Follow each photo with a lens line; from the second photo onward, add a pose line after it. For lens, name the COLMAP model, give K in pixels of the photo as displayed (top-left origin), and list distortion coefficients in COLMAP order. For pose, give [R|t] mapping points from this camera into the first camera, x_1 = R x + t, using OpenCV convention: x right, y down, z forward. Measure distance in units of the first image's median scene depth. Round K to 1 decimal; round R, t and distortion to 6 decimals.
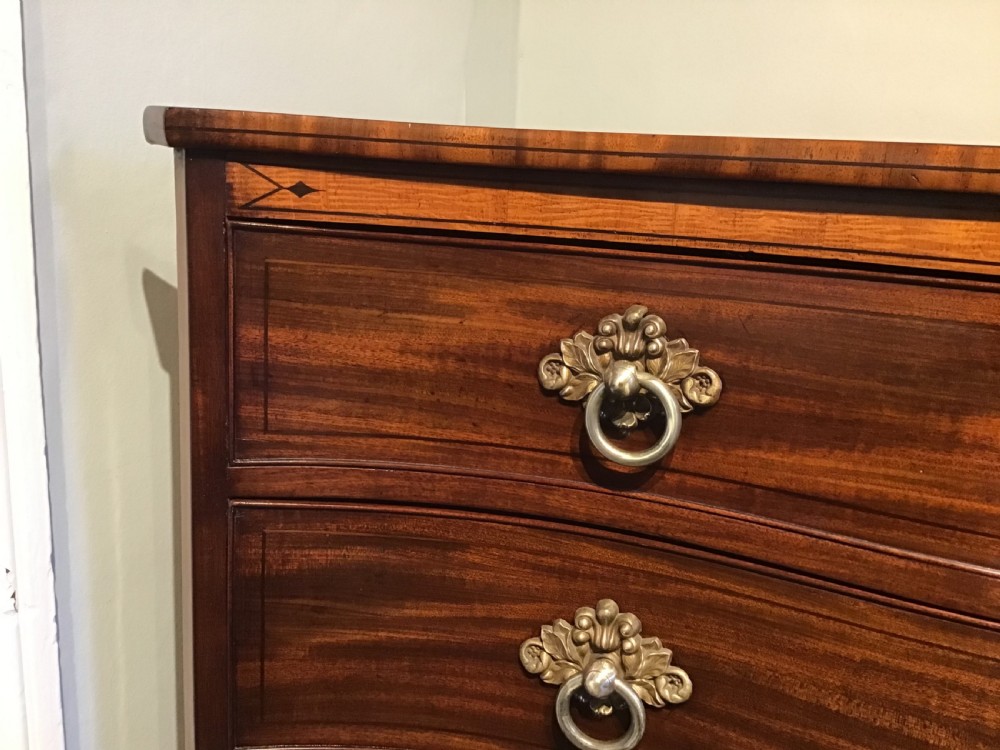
lens RADIAL K [[917.5, 0, 495.7], [0, 917.5, 368.7], [0, 0, 1]] dist [0.121759, -0.272407]
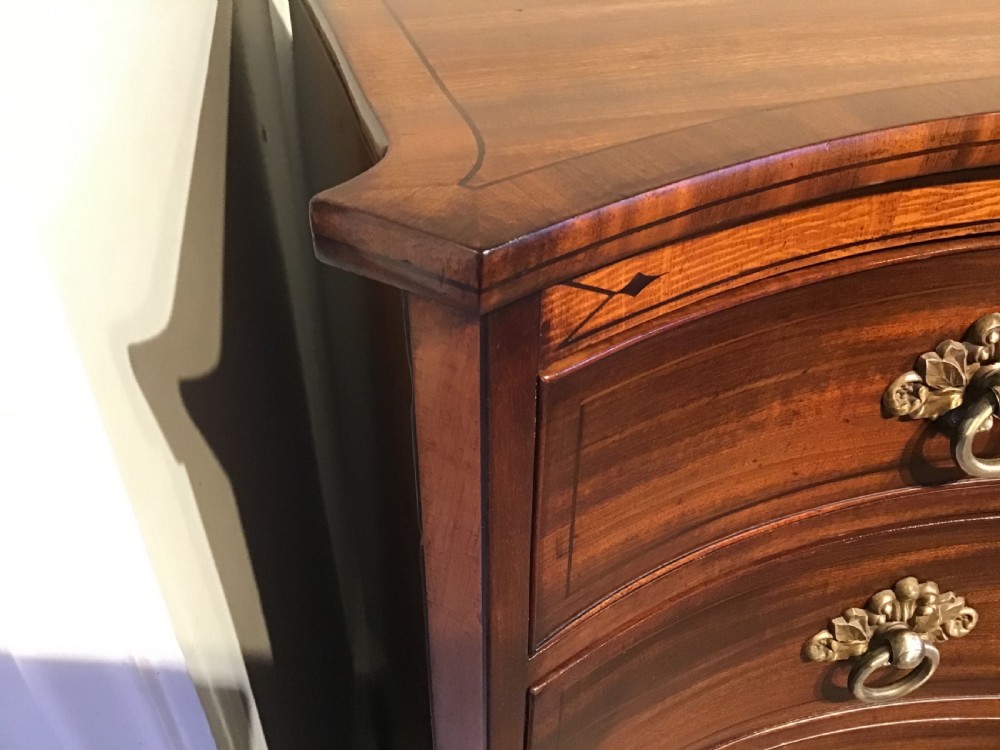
lens RADIAL K [[917.5, 0, 495.7], [0, 917.5, 368.7], [0, 0, 1]] dist [0.121759, -0.272407]
pose [[0.865347, -0.336806, 0.371128, -0.522135], [0.137394, 0.871576, 0.470615, -0.433946], [-0.481972, -0.356255, 0.800491, 0.570158]]
